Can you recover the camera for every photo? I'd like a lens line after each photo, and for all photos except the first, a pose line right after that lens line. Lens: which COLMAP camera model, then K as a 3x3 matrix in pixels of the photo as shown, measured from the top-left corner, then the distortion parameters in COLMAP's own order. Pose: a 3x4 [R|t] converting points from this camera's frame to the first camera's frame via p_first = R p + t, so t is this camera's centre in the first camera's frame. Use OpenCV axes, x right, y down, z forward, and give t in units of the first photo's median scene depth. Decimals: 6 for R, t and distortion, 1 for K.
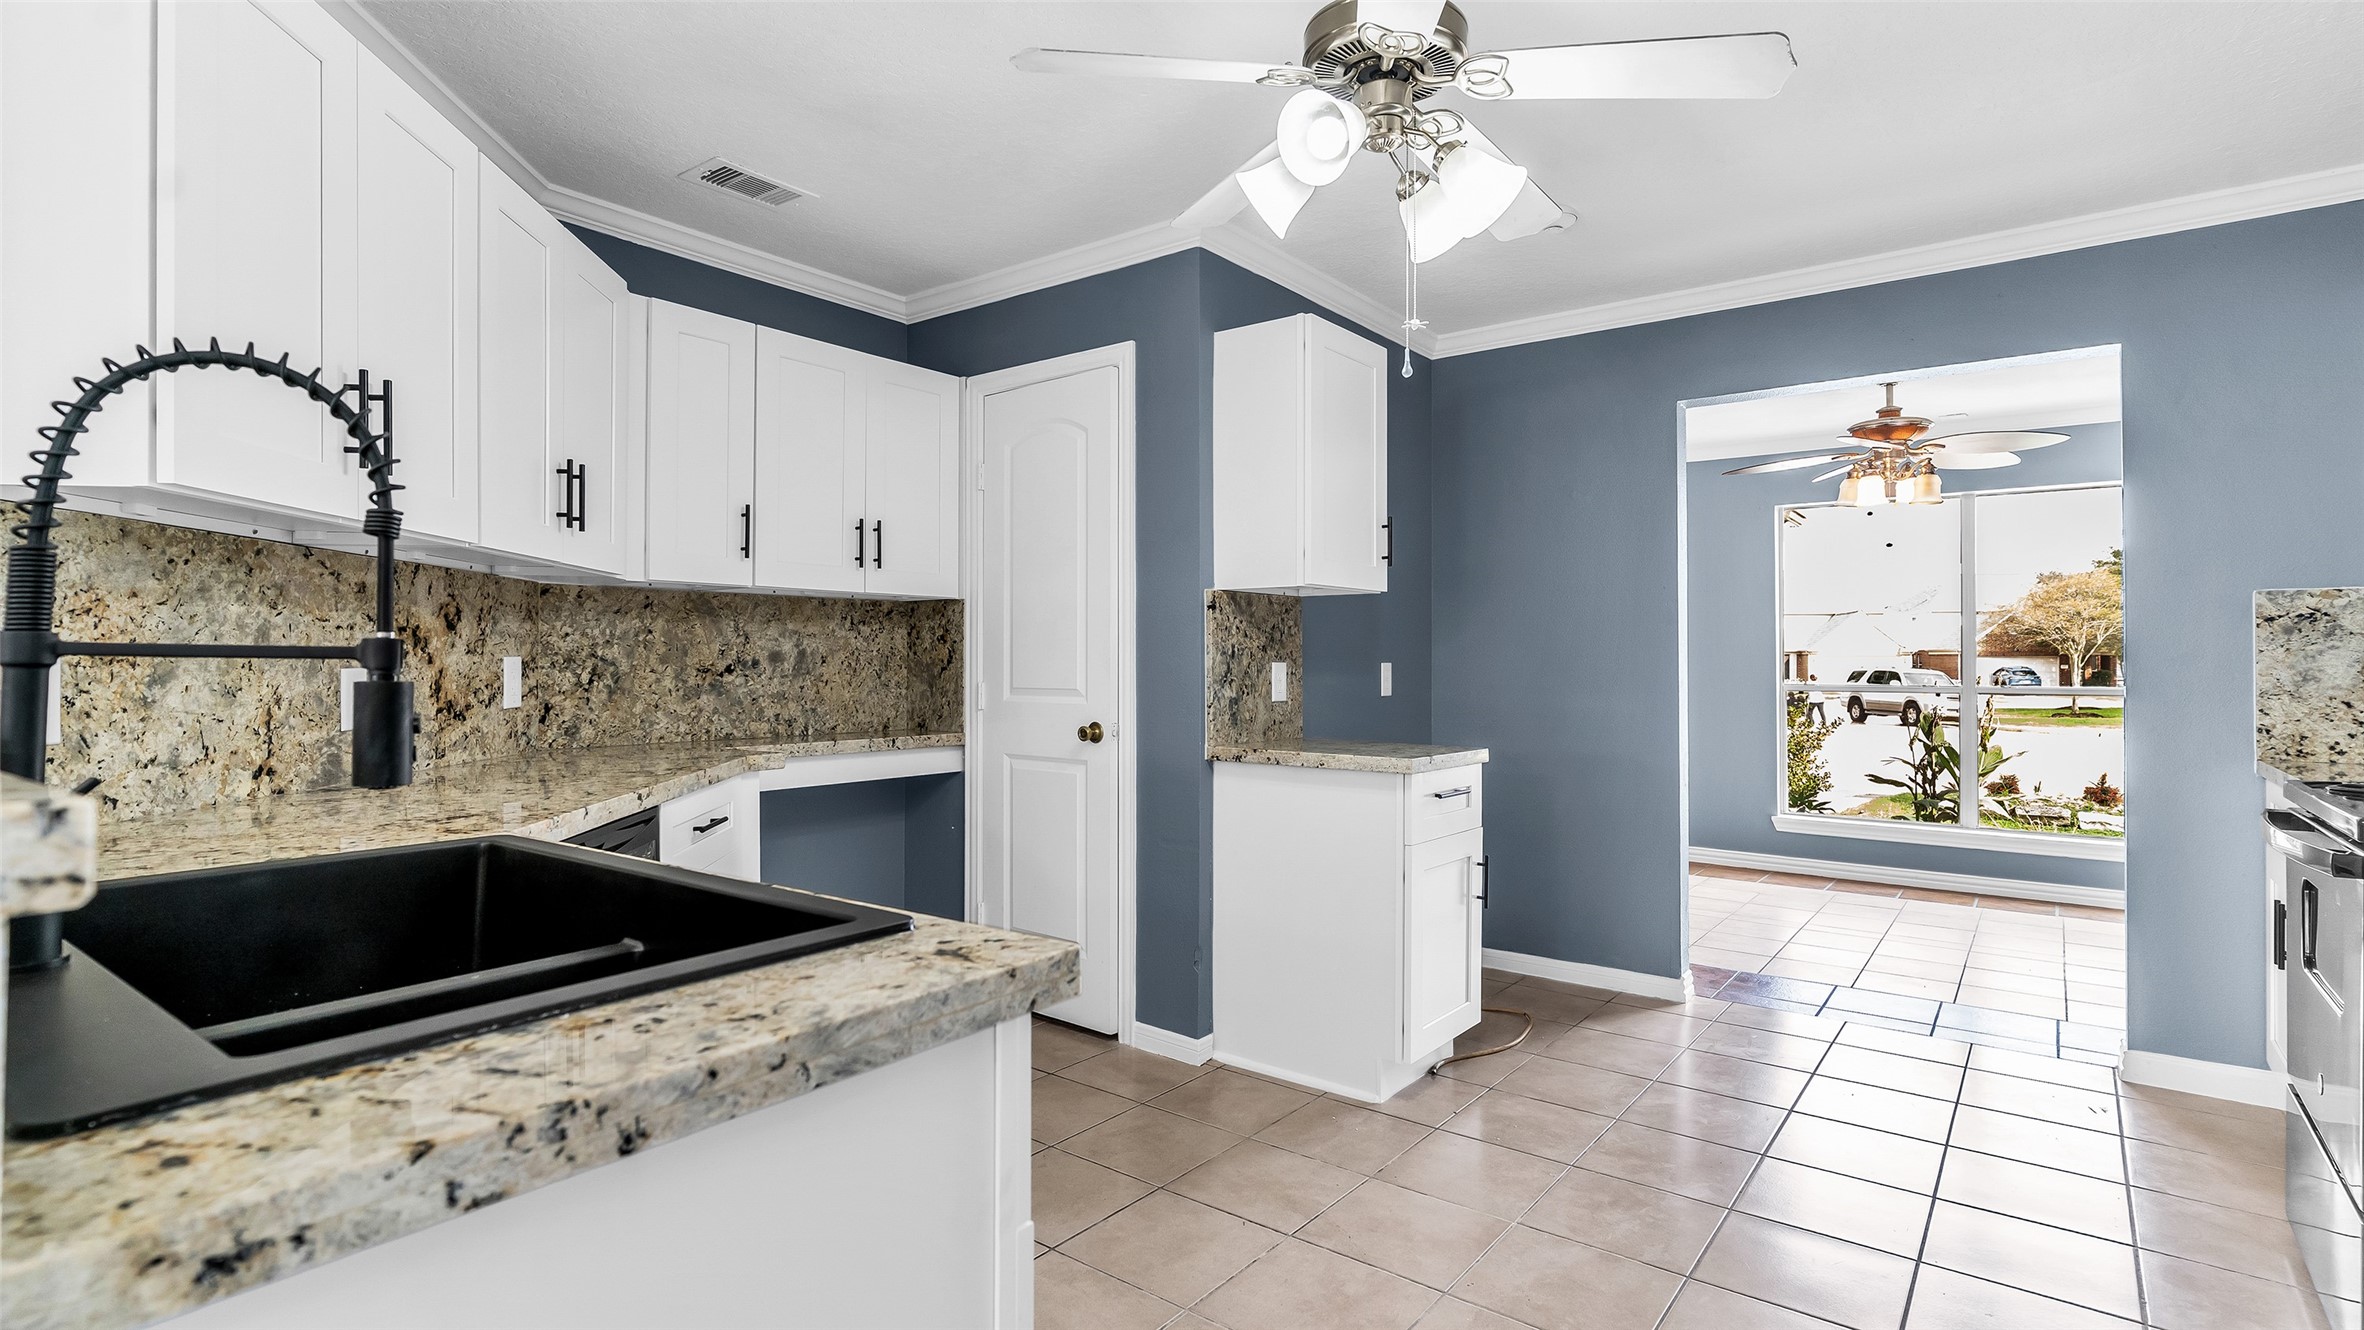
lens RADIAL K [[1140.4, 0, 1181.9], [0, 1140.4, 656.0], [0, 0, 1]] dist [0.004185, 0.000005]
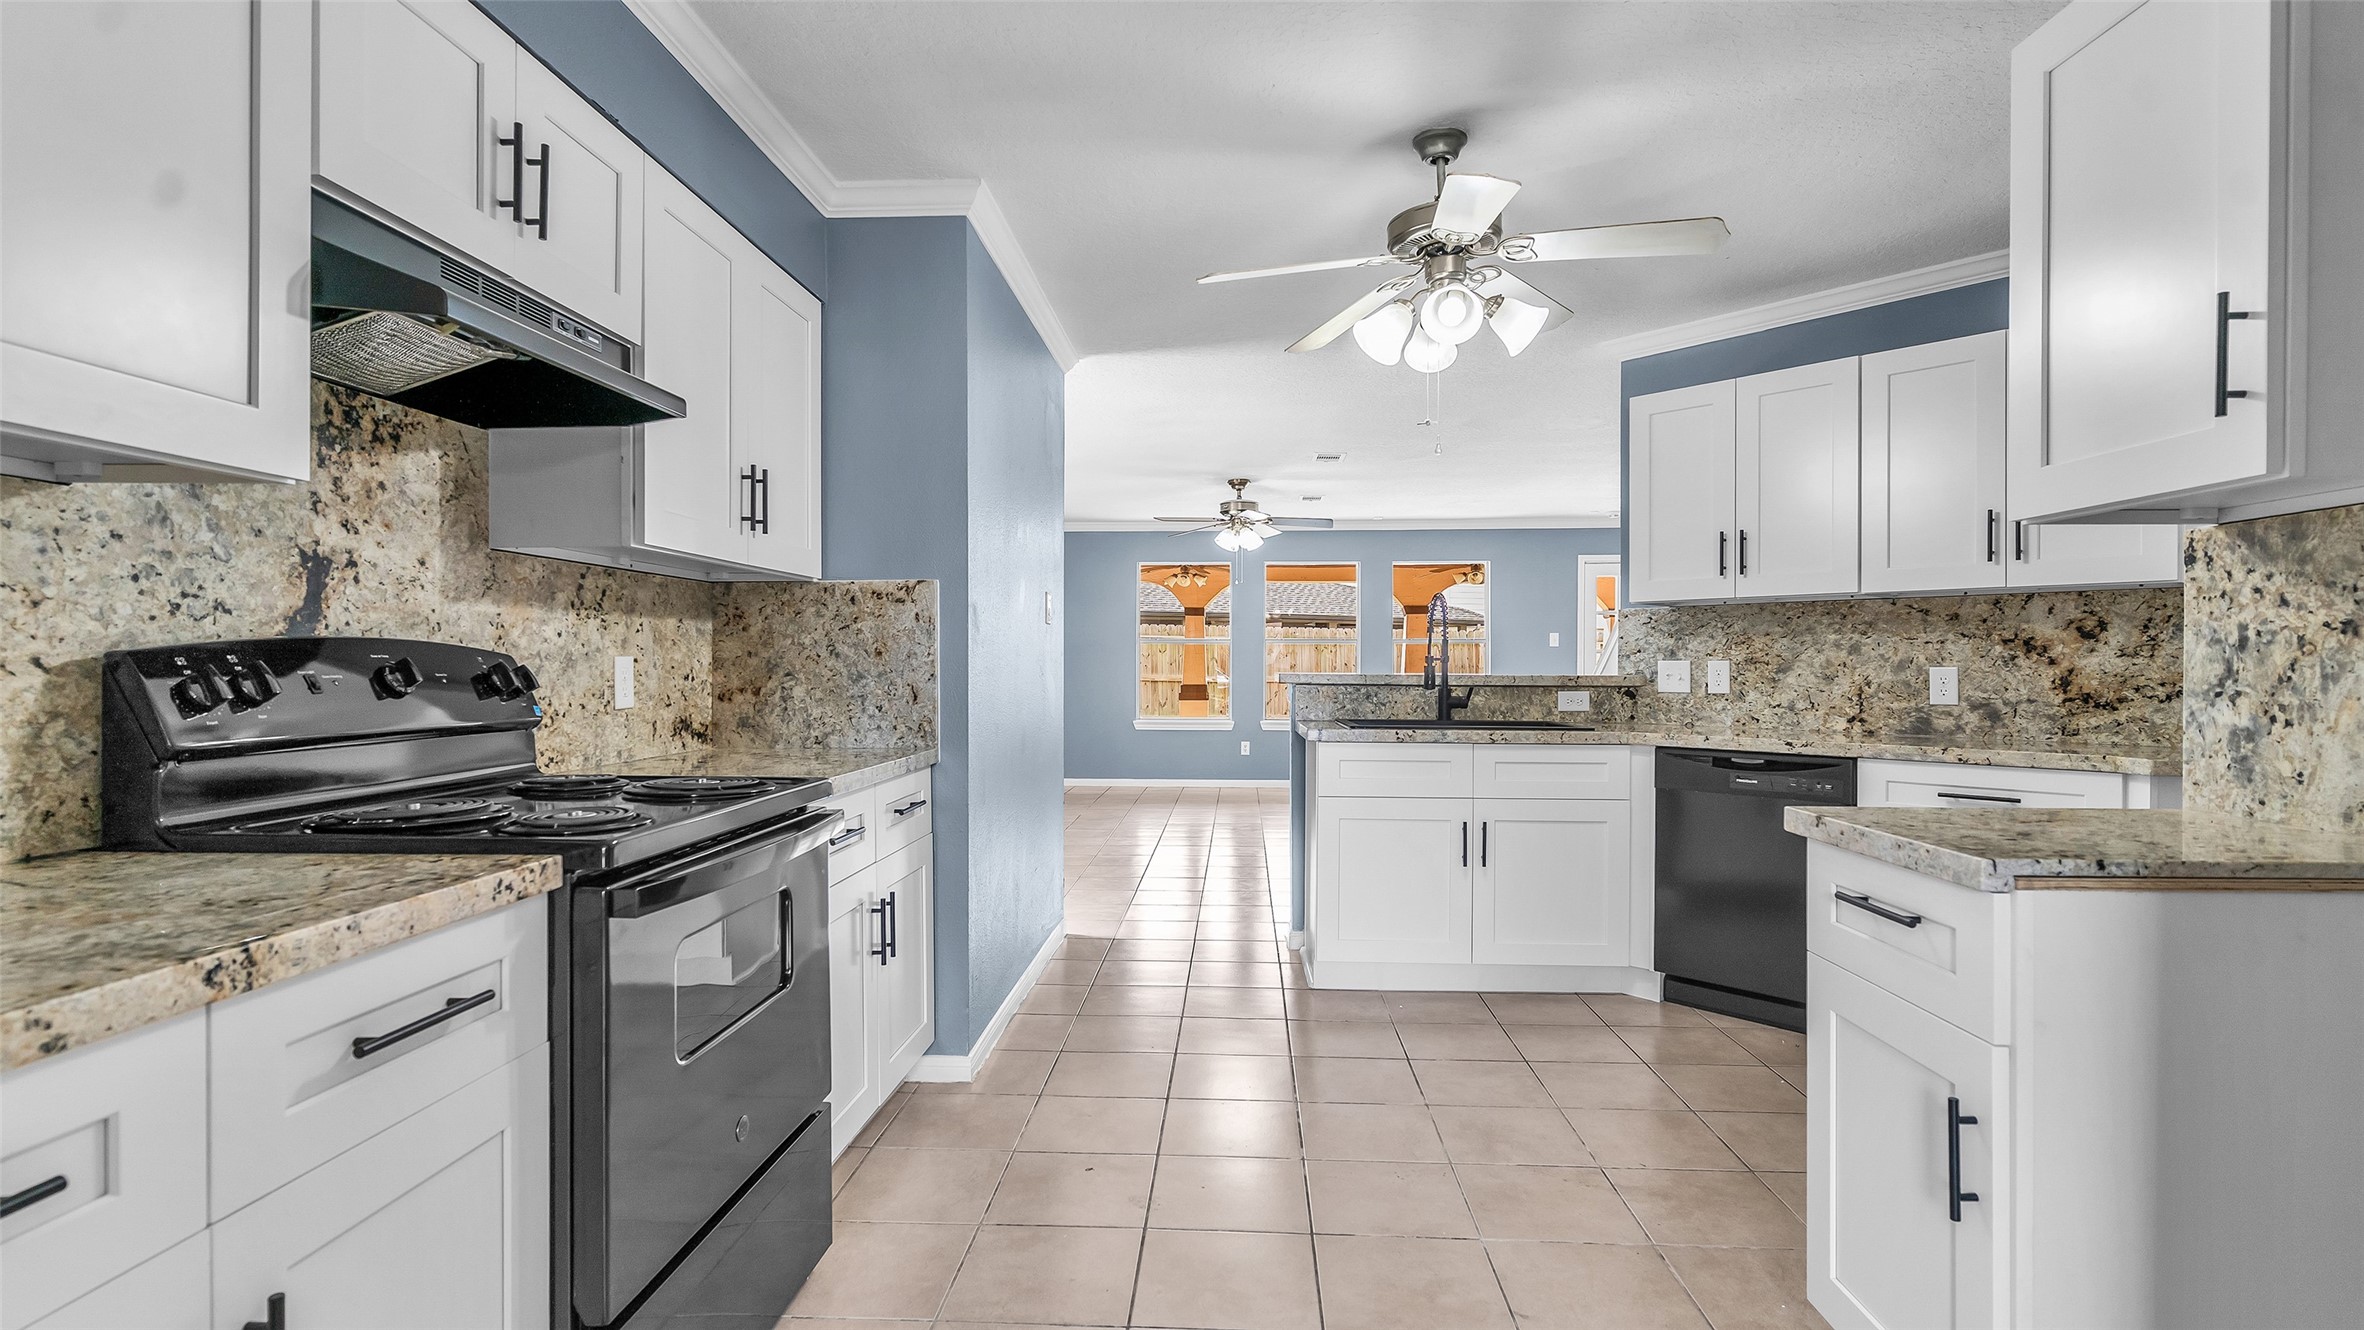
lens RADIAL K [[1140.4, 0, 1181.9], [0, 1140.4, 656.0], [0, 0, 1]] dist [0.004185, 0.000005]
pose [[-0.824403, -0.008964, -0.565932, 0.823320], [-0.002241, 0.999918, -0.012574, 0.013484], [0.565998, -0.009098, -0.824356, 1.299684]]
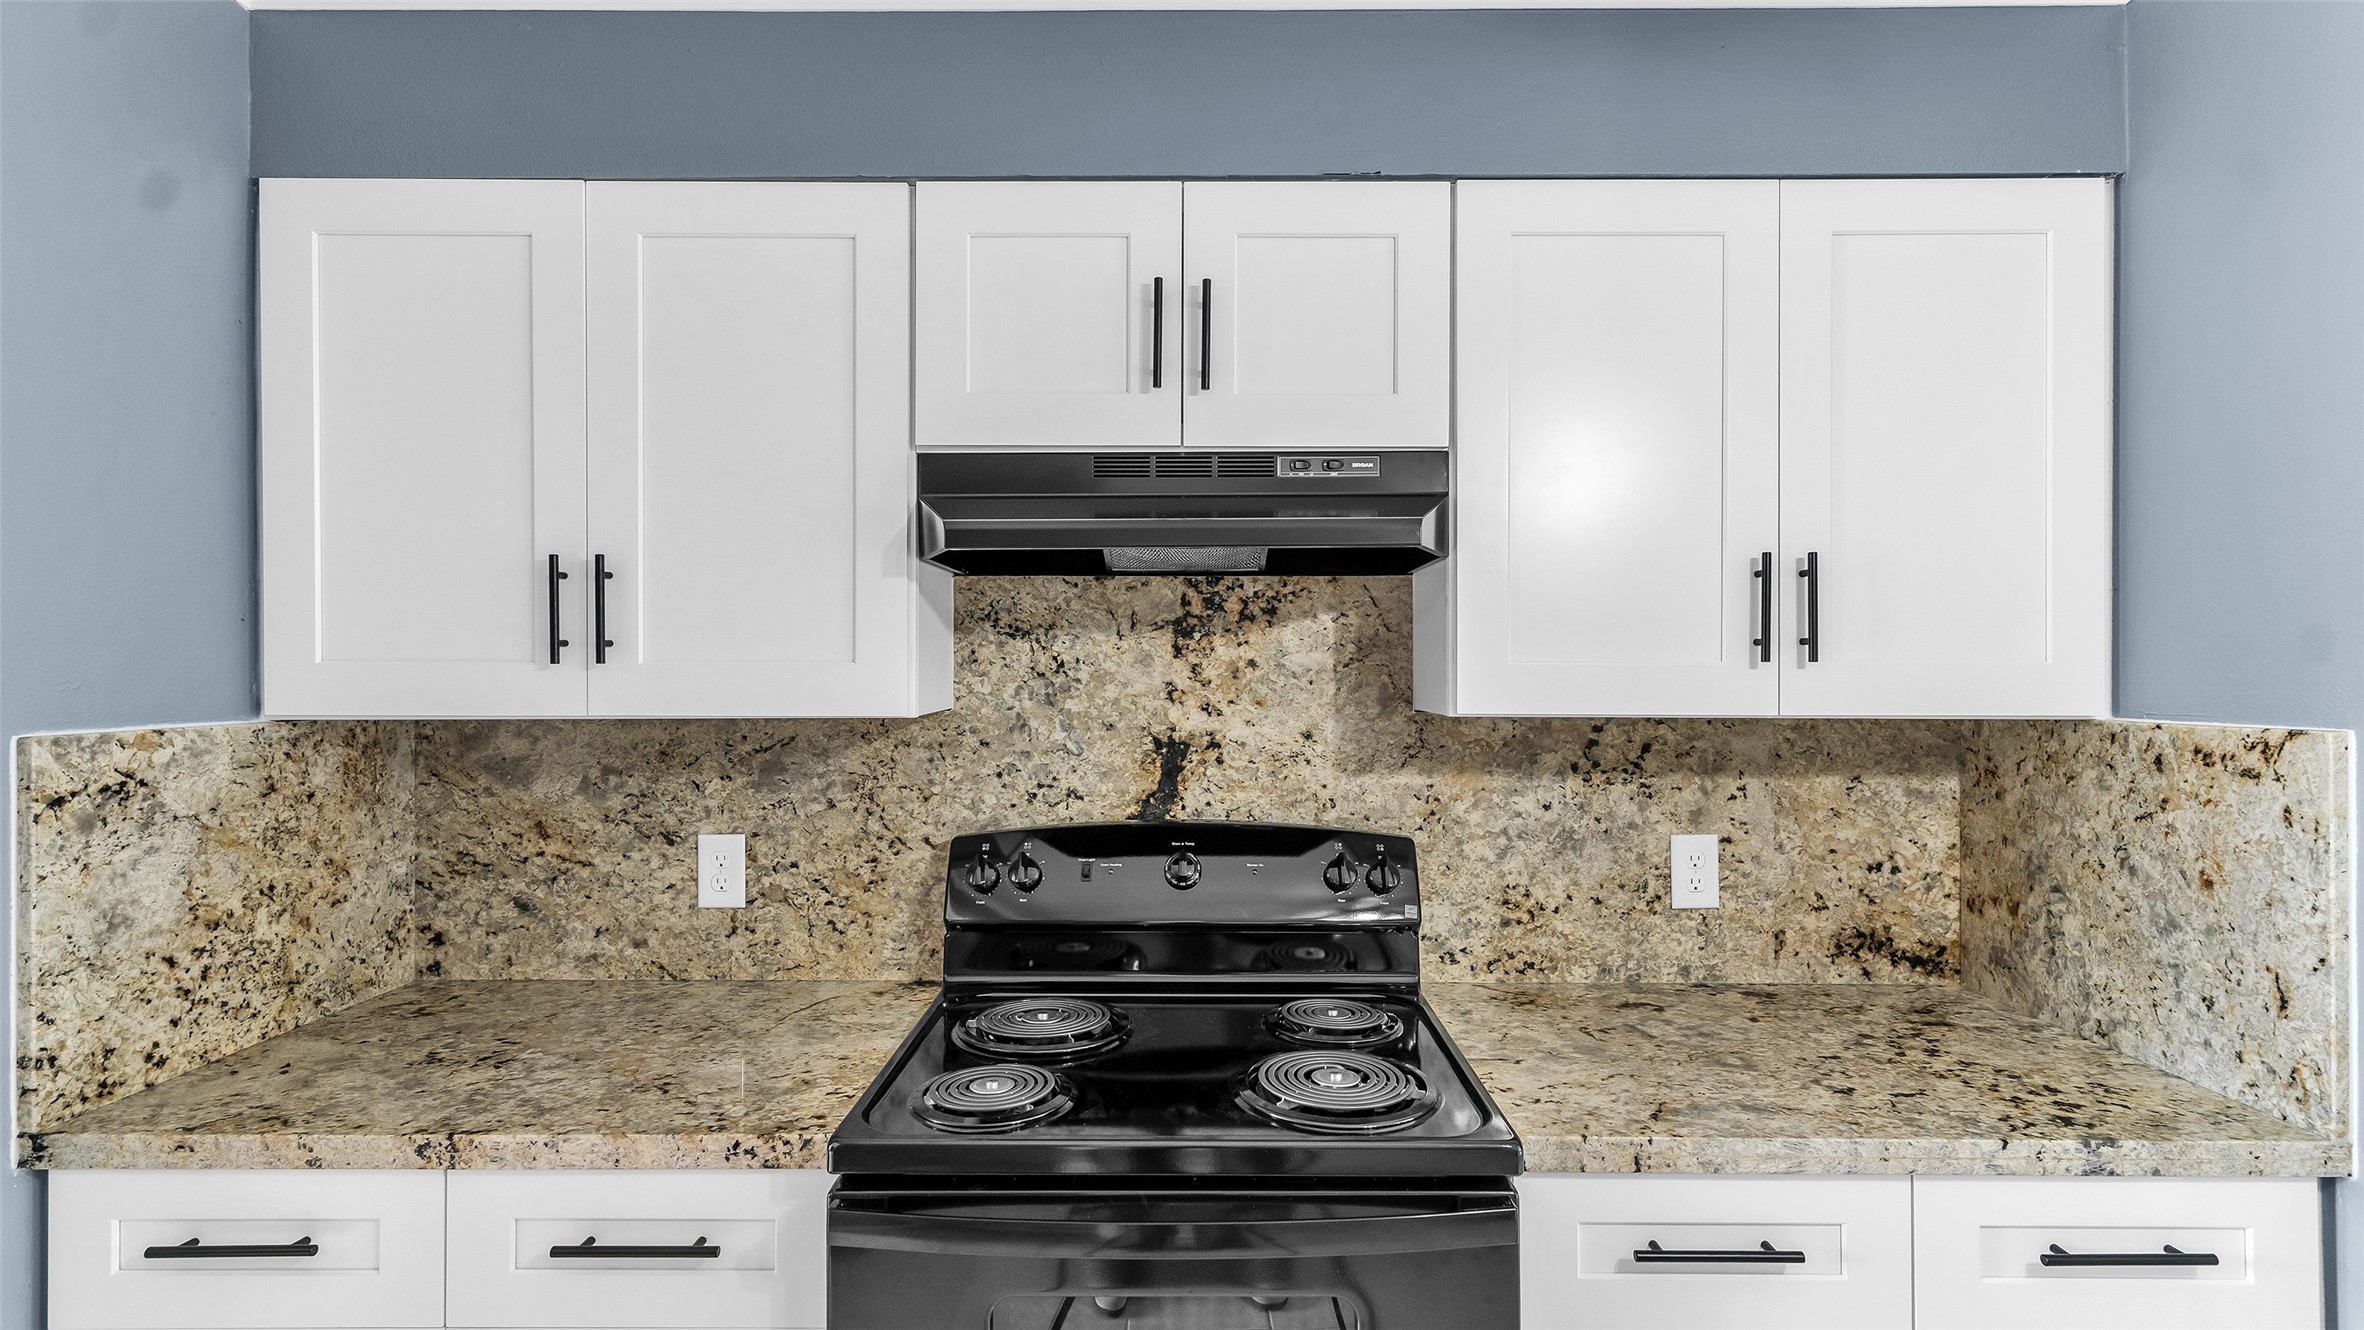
lens RADIAL K [[1140.4, 0, 1181.9], [0, 1140.4, 656.0], [0, 0, 1]] dist [0.004185, 0.000005]
pose [[-0.600706, -0.000492, 0.799470, 0.349269], [-0.006278, 0.999972, -0.004101, -0.089832], [-0.799445, -0.007483, -0.600692, 0.932791]]
